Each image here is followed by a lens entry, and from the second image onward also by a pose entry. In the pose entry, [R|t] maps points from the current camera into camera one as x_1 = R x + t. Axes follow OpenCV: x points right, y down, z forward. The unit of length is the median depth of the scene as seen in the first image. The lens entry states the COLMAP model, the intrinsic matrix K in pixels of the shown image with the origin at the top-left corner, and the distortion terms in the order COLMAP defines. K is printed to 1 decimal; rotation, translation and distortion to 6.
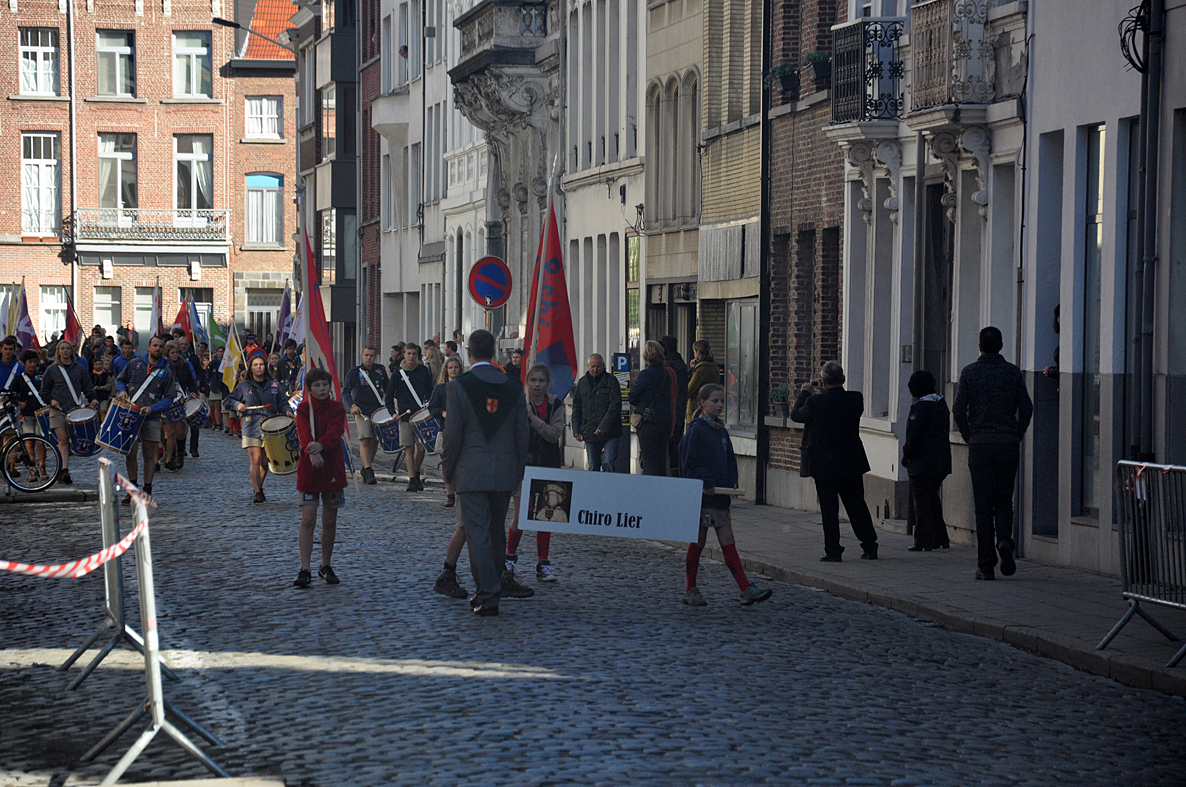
lens RADIAL K [[5051.9, 0, 587.3], [0, 5051.9, 404.7], [0, 0, 1]] dist [1.575557, 0.000000]
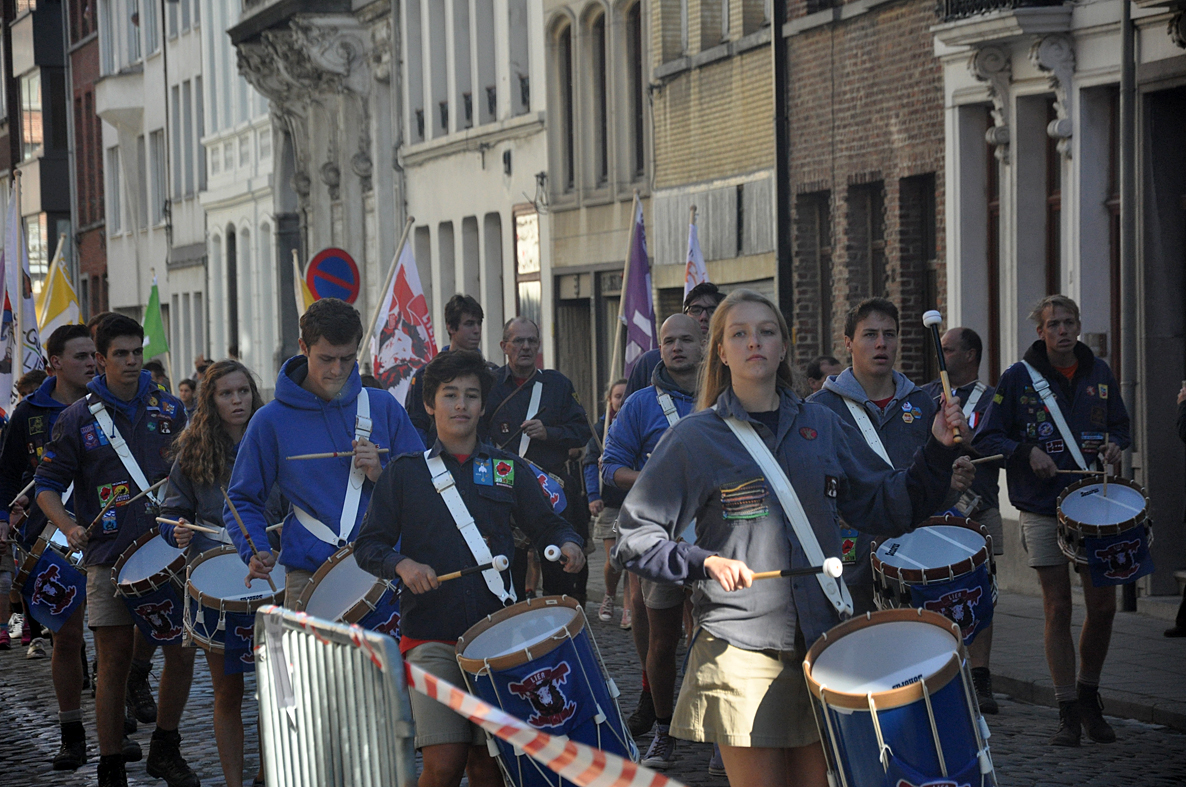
lens RADIAL K [[5051.9, 0, 506.6], [0, 5051.9, 455.5], [0, 0, 1]] dist [1.575557, 0.000000]
pose [[0.997929, -0.029398, 0.057216, -0.034383], [0.029056, 0.999555, 0.006807, -0.001139], [-0.057390, -0.005131, 0.998339, 0.182007]]
